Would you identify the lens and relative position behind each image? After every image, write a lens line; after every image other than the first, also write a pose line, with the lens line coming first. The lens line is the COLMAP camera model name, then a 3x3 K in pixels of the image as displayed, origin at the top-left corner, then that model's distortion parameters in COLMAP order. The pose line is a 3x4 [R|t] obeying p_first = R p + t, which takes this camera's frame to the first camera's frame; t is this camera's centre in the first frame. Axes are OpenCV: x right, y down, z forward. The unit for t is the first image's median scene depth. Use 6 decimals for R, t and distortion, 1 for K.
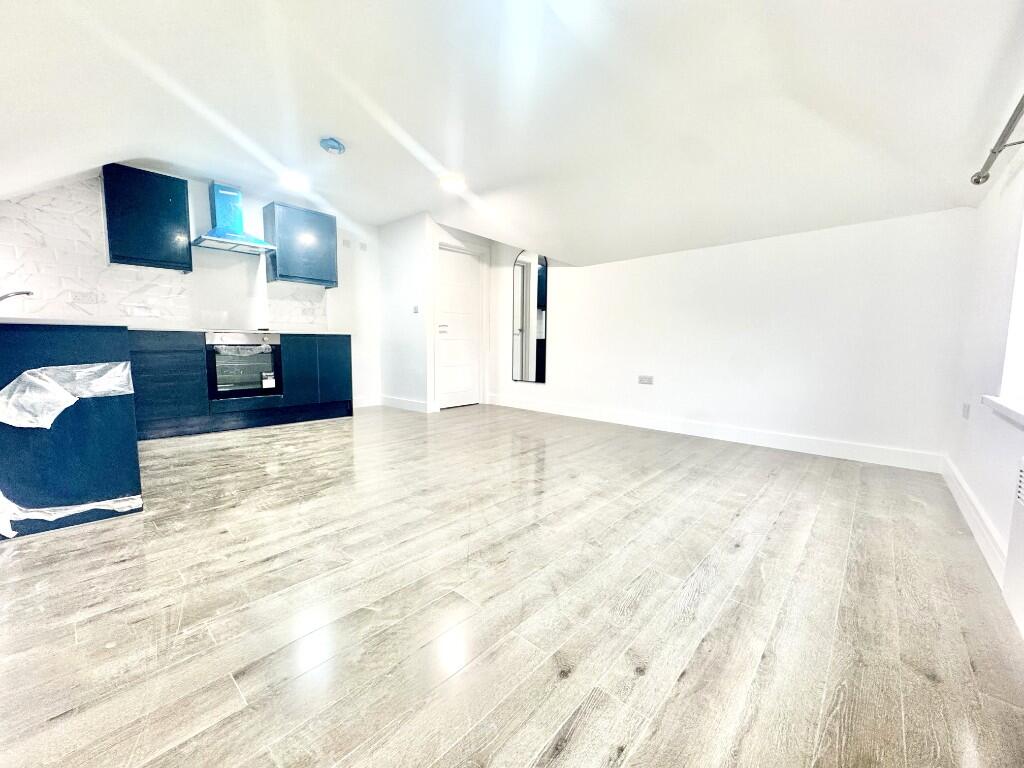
lens RADIAL K [[405.4, 0, 512.0], [0, 405.4, 384.0], [0, 0, 1]] dist [-0.001476, -0.000020]
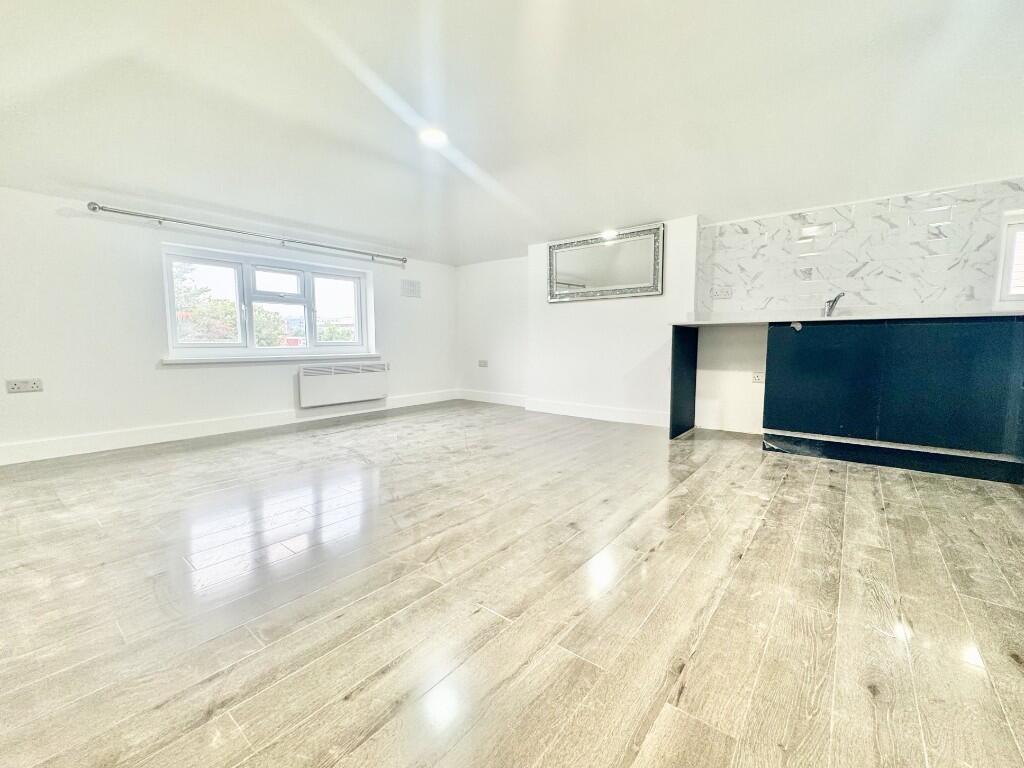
lens RADIAL K [[430.4, 0, 515.7], [0, 430.4, 383.6], [0, 0, 1]] dist [-0.000723, -0.000009]
pose [[-0.997774, -0.005439, -0.066457, -0.127126], [-0.018459, 0.980247, 0.196913, -0.160596], [0.064073, 0.197701, -0.978166, 1.797993]]
